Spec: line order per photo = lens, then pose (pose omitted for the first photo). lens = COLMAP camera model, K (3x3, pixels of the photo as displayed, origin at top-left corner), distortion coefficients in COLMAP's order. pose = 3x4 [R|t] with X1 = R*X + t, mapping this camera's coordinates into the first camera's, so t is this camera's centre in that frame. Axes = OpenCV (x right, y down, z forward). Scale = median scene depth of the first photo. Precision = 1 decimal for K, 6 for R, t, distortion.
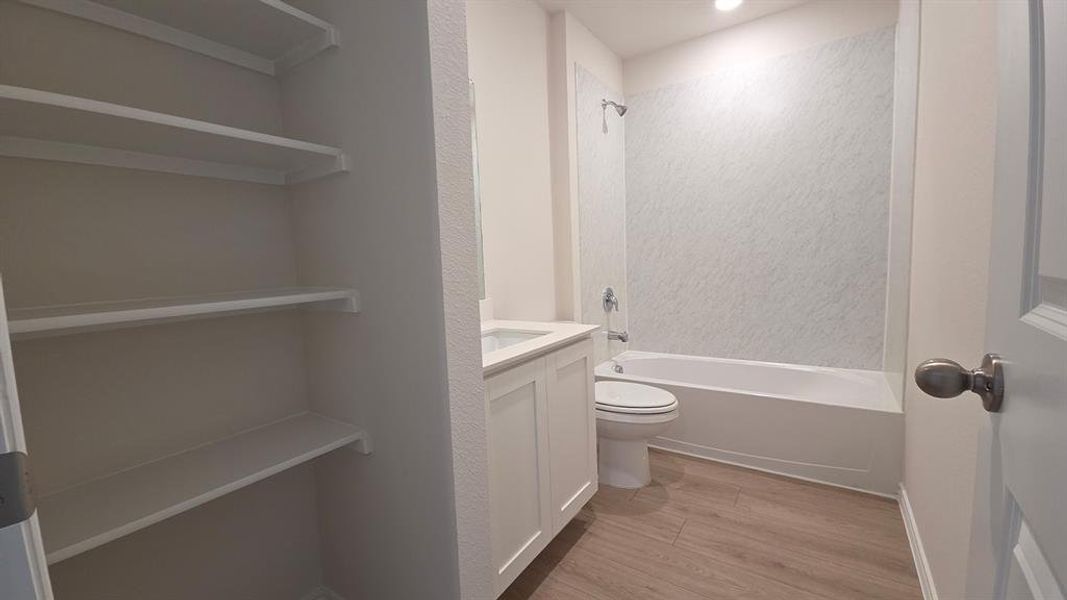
lens RADIAL K [[437.8, 0, 533.0], [0, 437.8, 300.4], [0, 0, 1]] dist [0.001254, 0.000971]
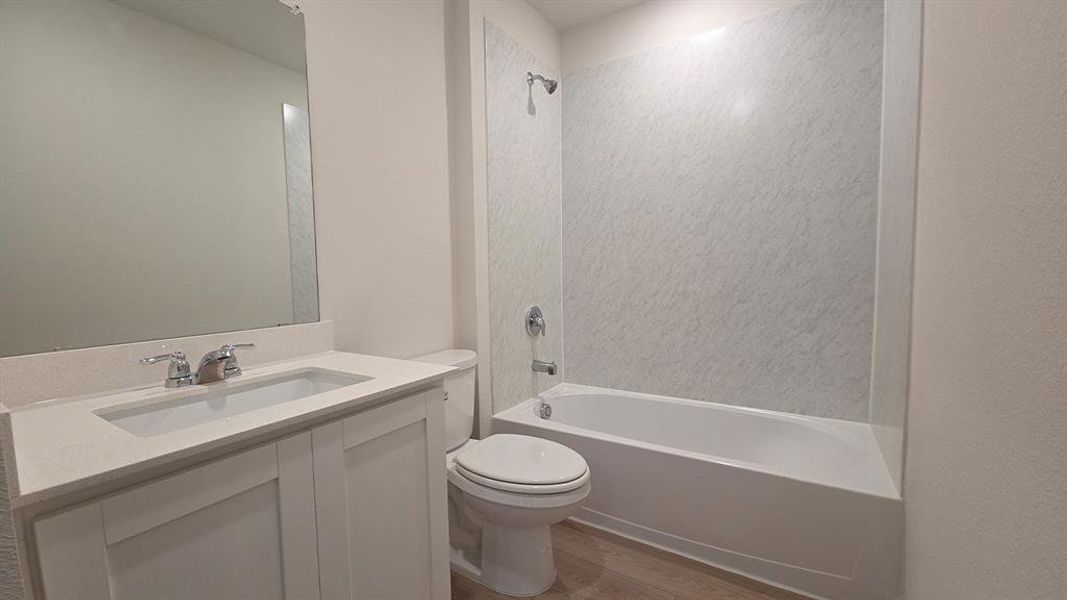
lens RADIAL K [[437.8, 0, 534.0], [0, 437.8, 299.7], [0, 0, 1]] dist [0.001254, 0.000971]
pose [[0.999202, 0.021828, 0.033439, 0.165426], [-0.020774, 0.999286, -0.031547, -0.017860], [-0.034104, 0.030827, 0.998943, 0.226430]]
